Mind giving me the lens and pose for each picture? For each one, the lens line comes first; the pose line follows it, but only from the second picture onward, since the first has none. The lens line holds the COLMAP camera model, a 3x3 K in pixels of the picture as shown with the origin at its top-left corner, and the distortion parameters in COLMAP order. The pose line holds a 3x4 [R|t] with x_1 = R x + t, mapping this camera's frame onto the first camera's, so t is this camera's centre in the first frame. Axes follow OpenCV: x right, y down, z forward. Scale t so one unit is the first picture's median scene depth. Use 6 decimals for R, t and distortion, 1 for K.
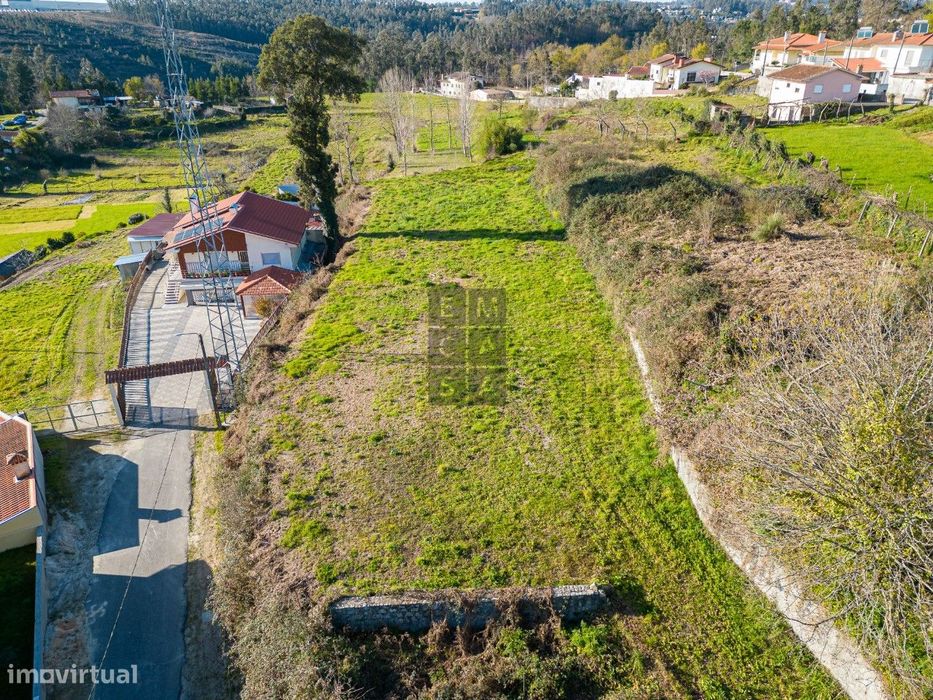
lens RADIAL K [[650.8, 0, 465.7], [0, 650.8, 348.9], [0, 0, 1]] dist [0.069806, -0.060218]
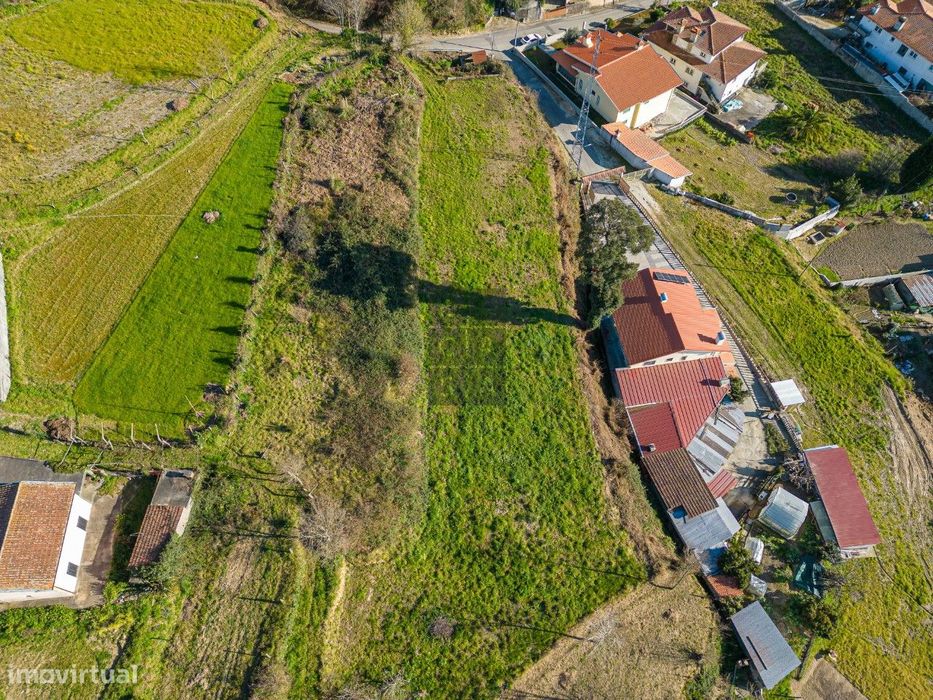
lens RADIAL K [[650.8, 0, 465.8], [0, 650.8, 349.4], [0, 0, 1]] dist [0.069806, -0.060218]
pose [[-0.998957, 0.045669, -0.000375, 0.082489], [0.003130, 0.076642, 0.997054, -2.300232], [0.045563, 0.996012, -0.076705, 1.786156]]
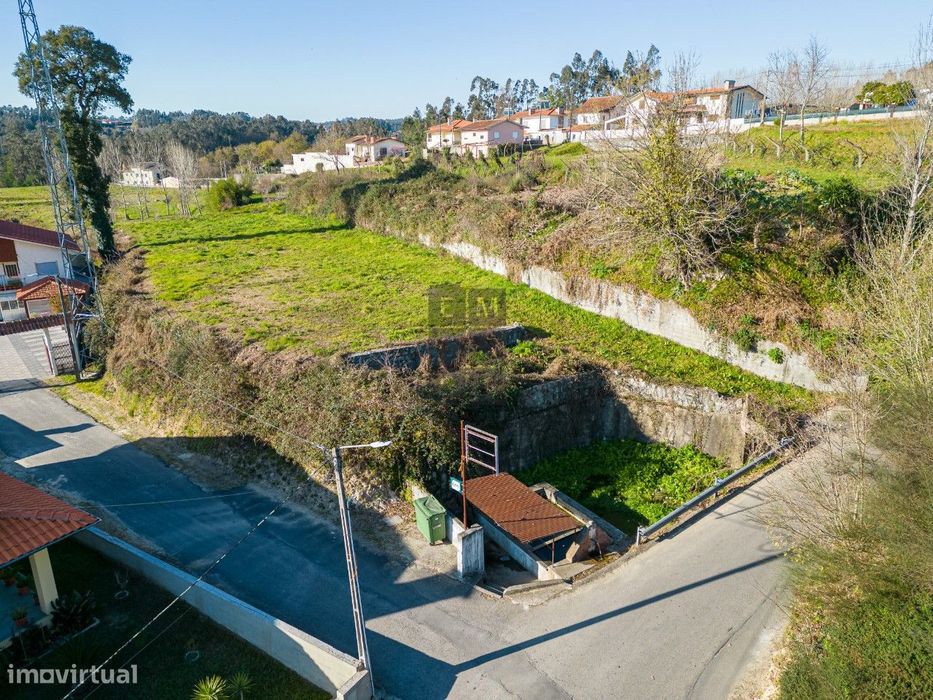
lens RADIAL K [[650.8, 0, 466.3], [0, 650.8, 348.5], [0, 0, 1]] dist [0.069806, -0.060218]
pose [[0.890525, -0.133196, 0.434998, -0.276512], [0.198486, 0.974128, -0.108064, 0.286802], [-0.409350, 0.182575, 0.893923, -0.112001]]
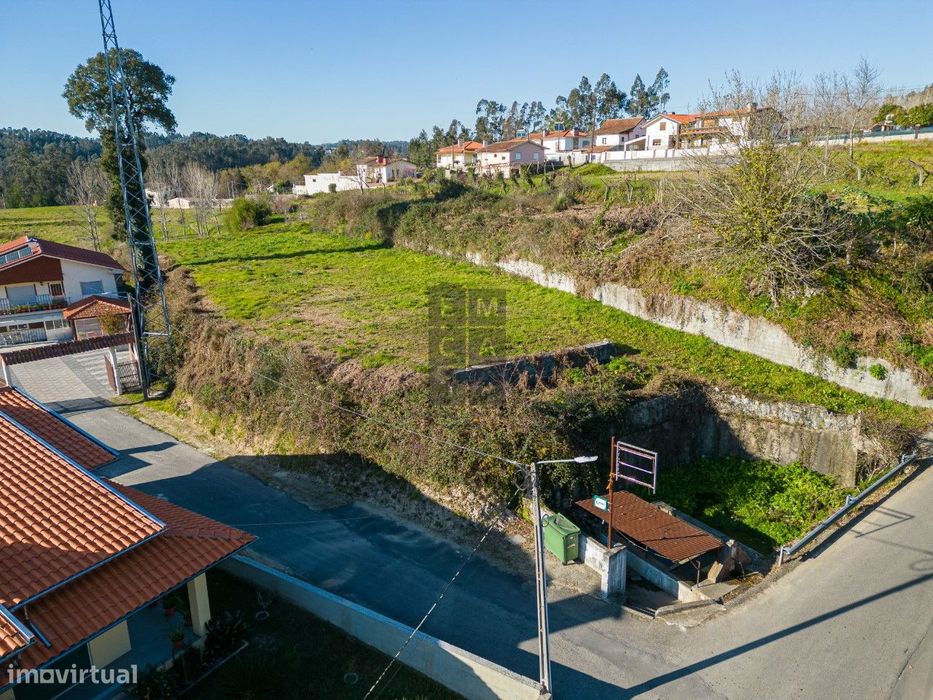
lens RADIAL K [[650.8, 0, 466.0], [0, 650.8, 348.6], [0, 0, 1]] dist [0.069806, -0.060218]
pose [[0.886686, -0.121319, 0.446173, -0.371511], [0.201170, 0.970067, -0.136016, 0.268075], [-0.416316, 0.210360, 0.884551, -0.062926]]
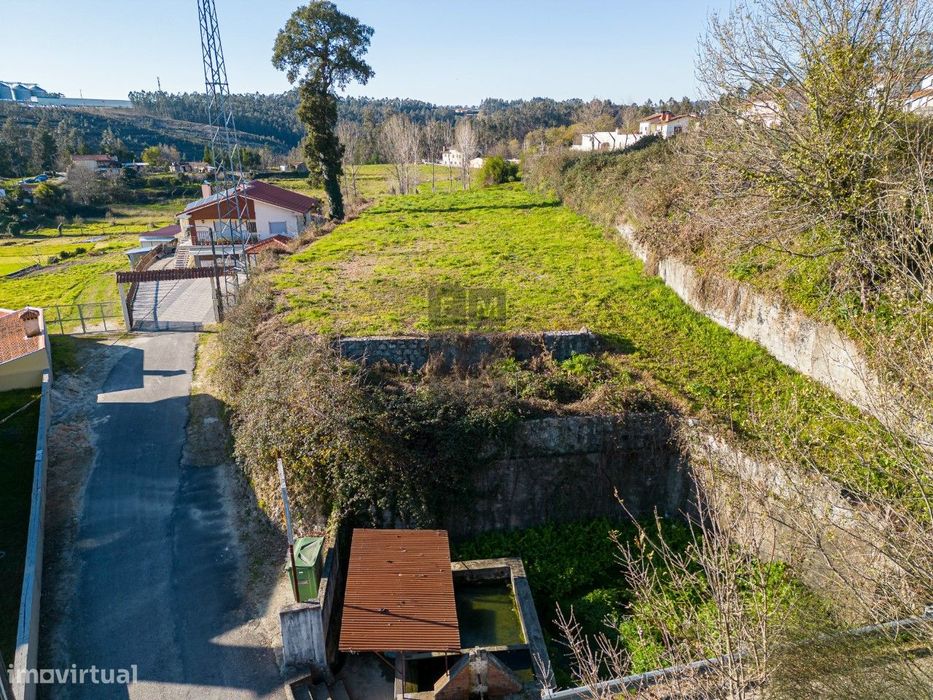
lens RADIAL K [[650.8, 0, 466.1], [0, 650.8, 349.6], [0, 0, 1]] dist [0.069806, -0.060218]
pose [[0.999996, 0.002840, 0.000486, 0.003506], [-0.002751, 0.991244, -0.132011, 0.279364], [-0.000856, 0.132009, 0.991248, -0.013762]]
